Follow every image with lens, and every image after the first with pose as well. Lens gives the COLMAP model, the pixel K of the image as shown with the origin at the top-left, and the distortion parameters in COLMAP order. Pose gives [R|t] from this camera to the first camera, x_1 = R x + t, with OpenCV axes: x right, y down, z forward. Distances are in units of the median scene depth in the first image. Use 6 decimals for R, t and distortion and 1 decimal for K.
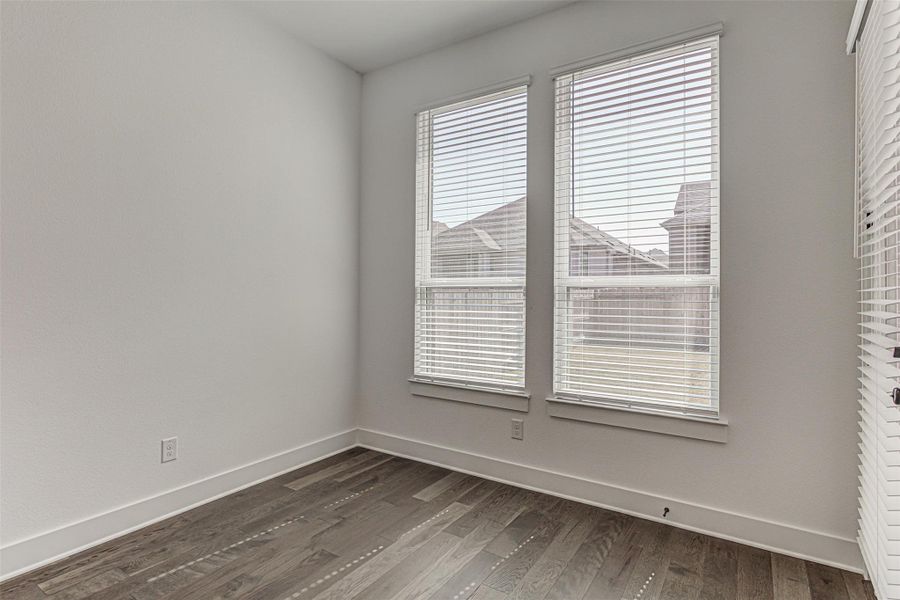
lens RADIAL K [[459.2, 0, 442.1], [0, 459.2, 296.4], [0, 0, 1]] dist [-0.004297, 0.001133]
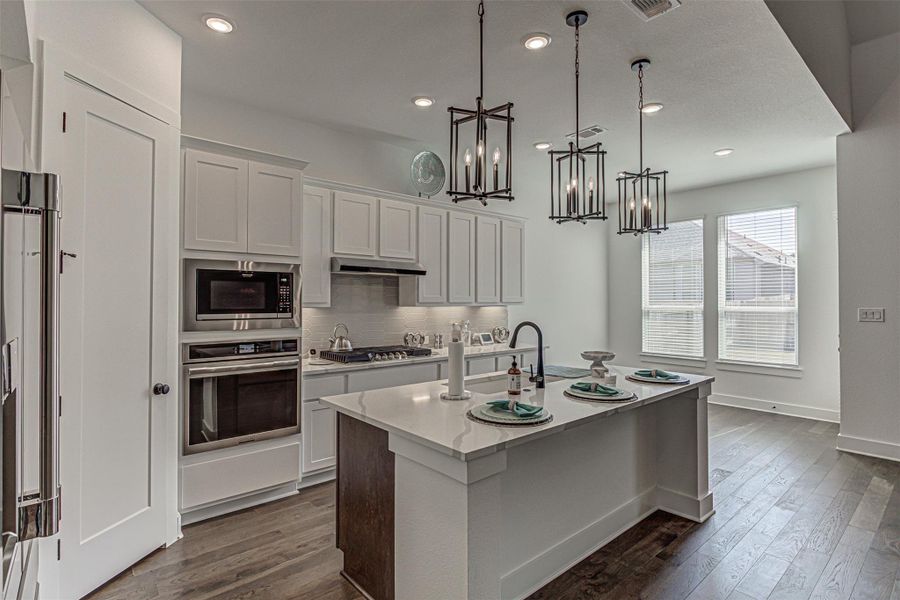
lens RADIAL K [[459.2, 0, 444.6], [0, 459.2, 298.5], [0, 0, 1]] dist [-0.004297, 0.001133]
pose [[0.967331, -0.006953, -0.253422, -0.435908], [0.005271, 0.999959, -0.007314, -0.067384], [0.253462, 0.005739, 0.967328, -1.364180]]
